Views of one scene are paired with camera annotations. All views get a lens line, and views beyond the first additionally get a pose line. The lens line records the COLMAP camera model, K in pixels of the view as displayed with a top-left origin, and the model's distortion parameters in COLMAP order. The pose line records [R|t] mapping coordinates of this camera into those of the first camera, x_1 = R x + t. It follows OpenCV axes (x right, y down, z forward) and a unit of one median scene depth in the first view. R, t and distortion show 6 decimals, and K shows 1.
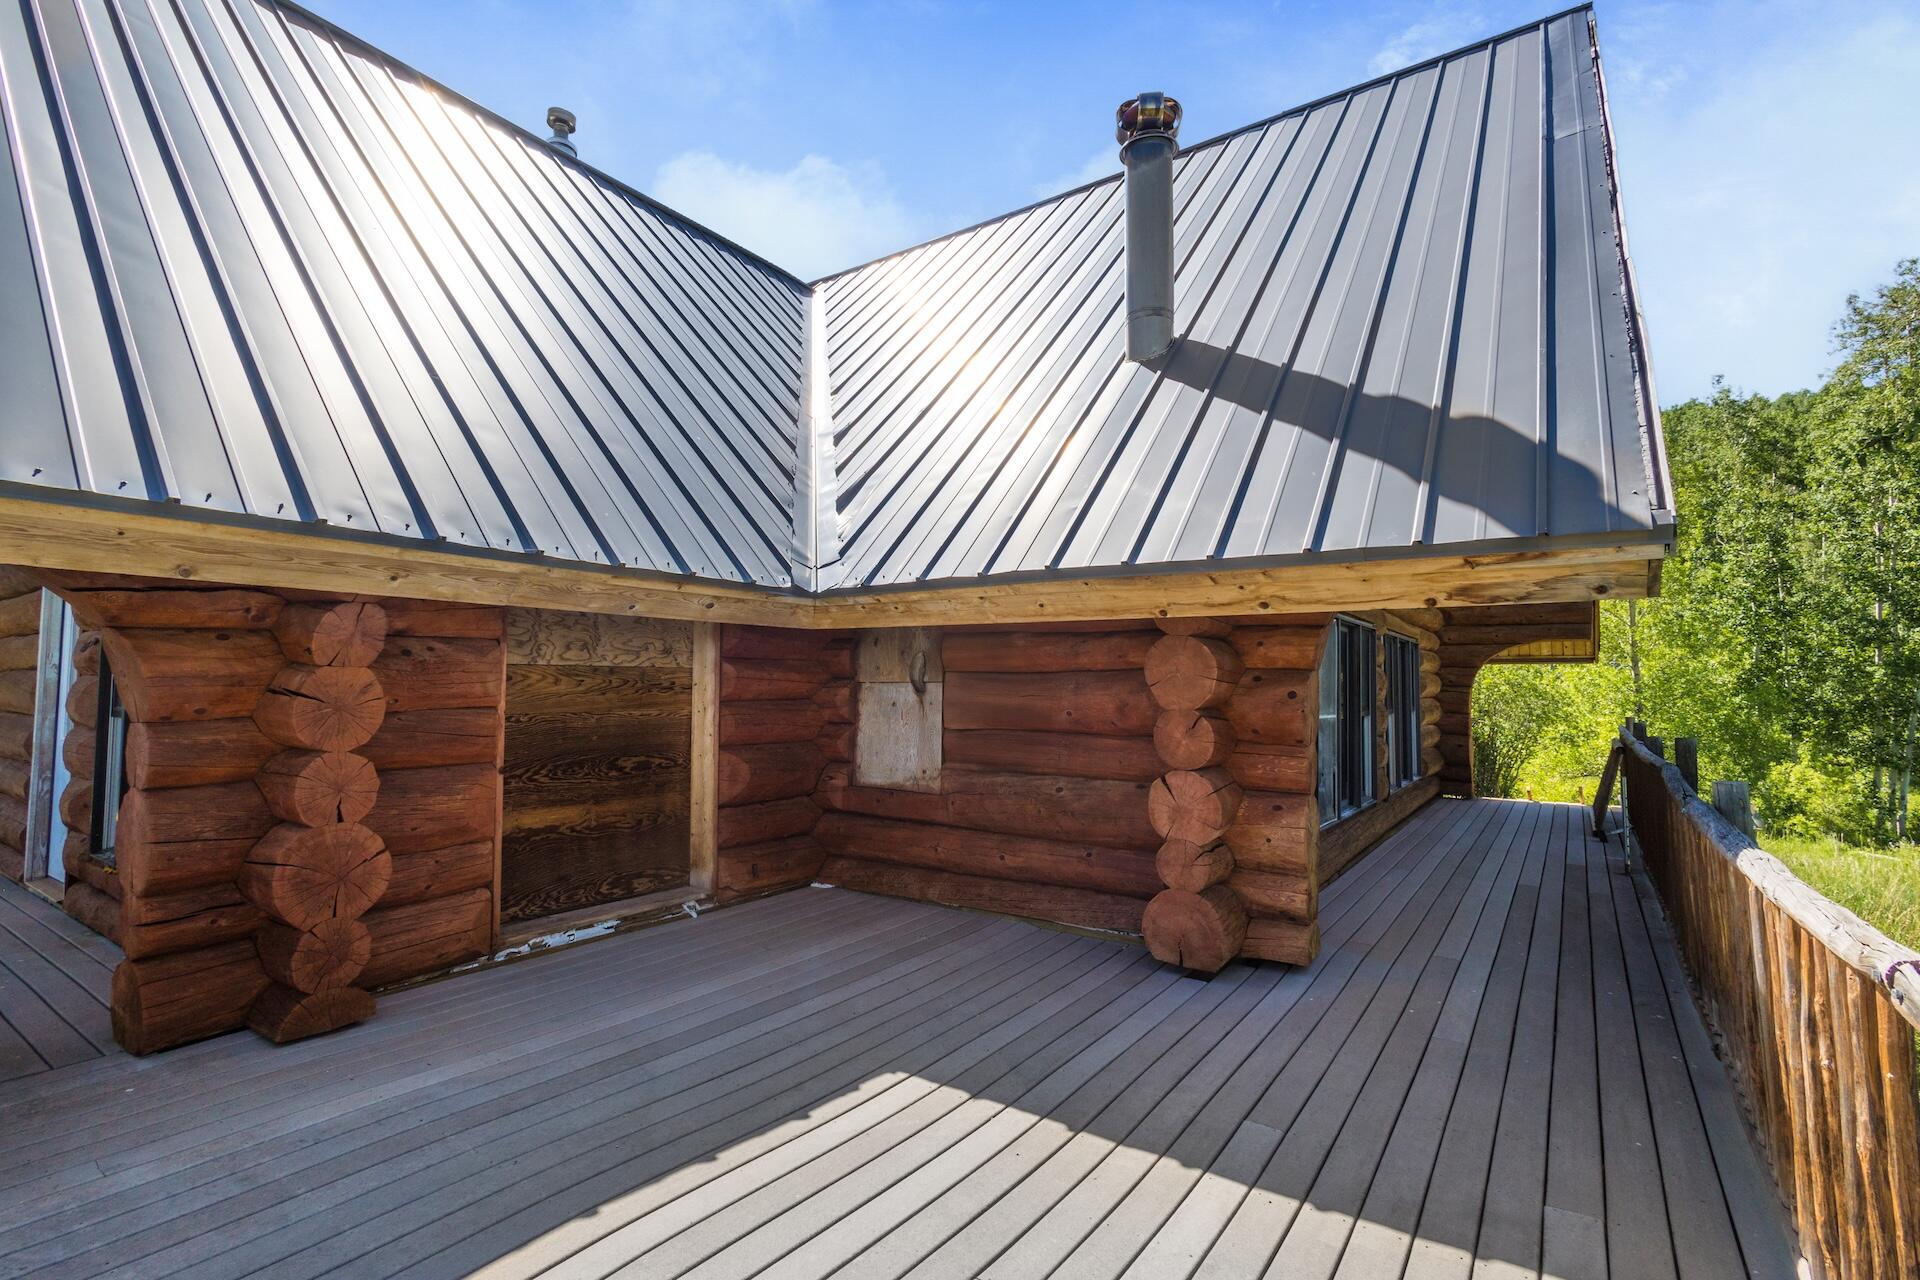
lens RADIAL K [[841.8, 0, 952.4], [0, 841.8, 634.4], [0, 0, 1]] dist [-0.004351, -0.000394]
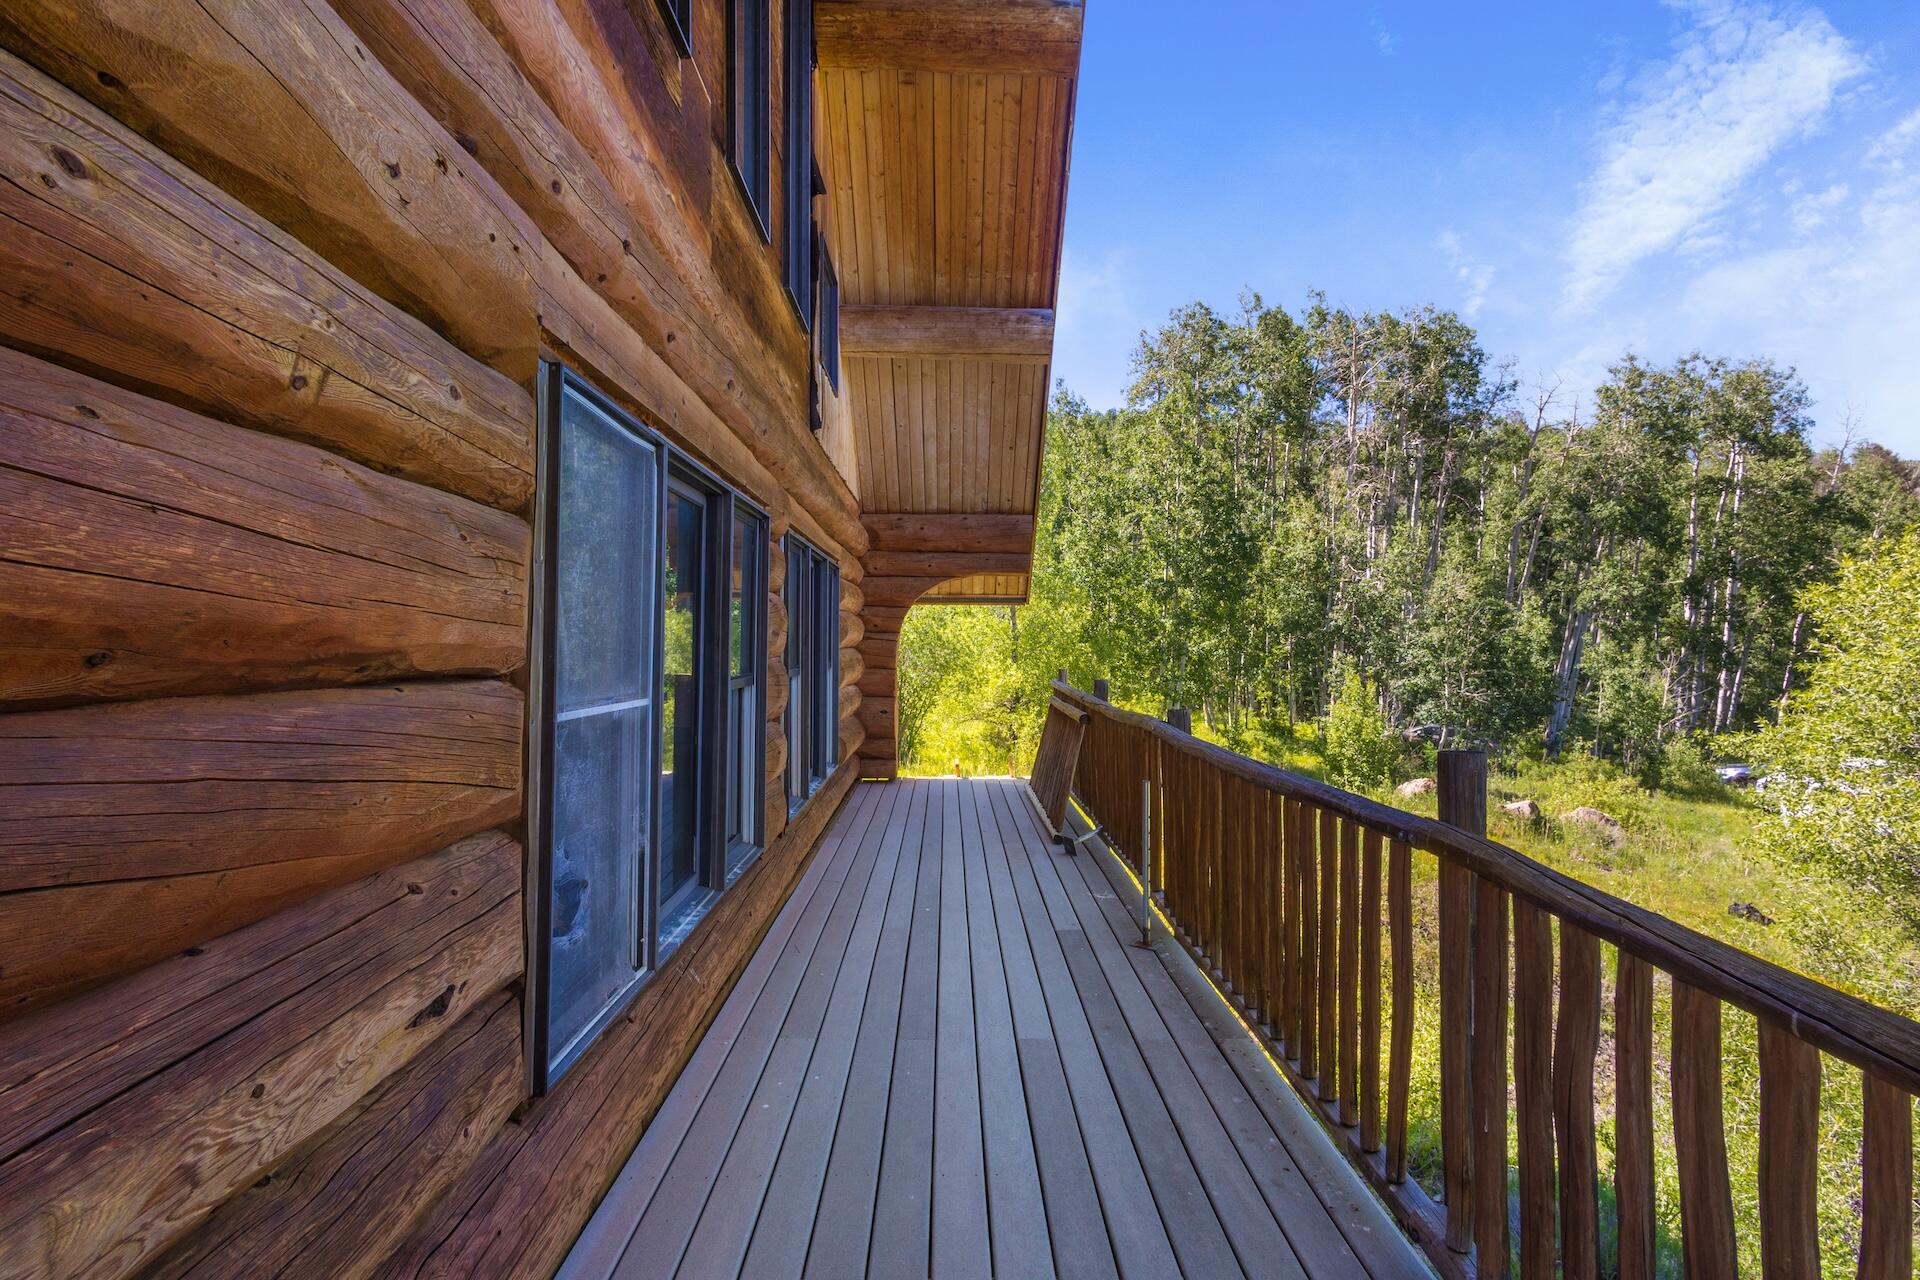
lens RADIAL K [[841.8, 0, 957.8], [0, 841.8, 637.7], [0, 0, 1]] dist [-0.004351, -0.000394]
pose [[0.794793, -0.004455, 0.606864, 0.202985], [-0.032404, 0.998235, 0.049767, 0.027545], [-0.606014, -0.059219, 0.793246, 0.371207]]
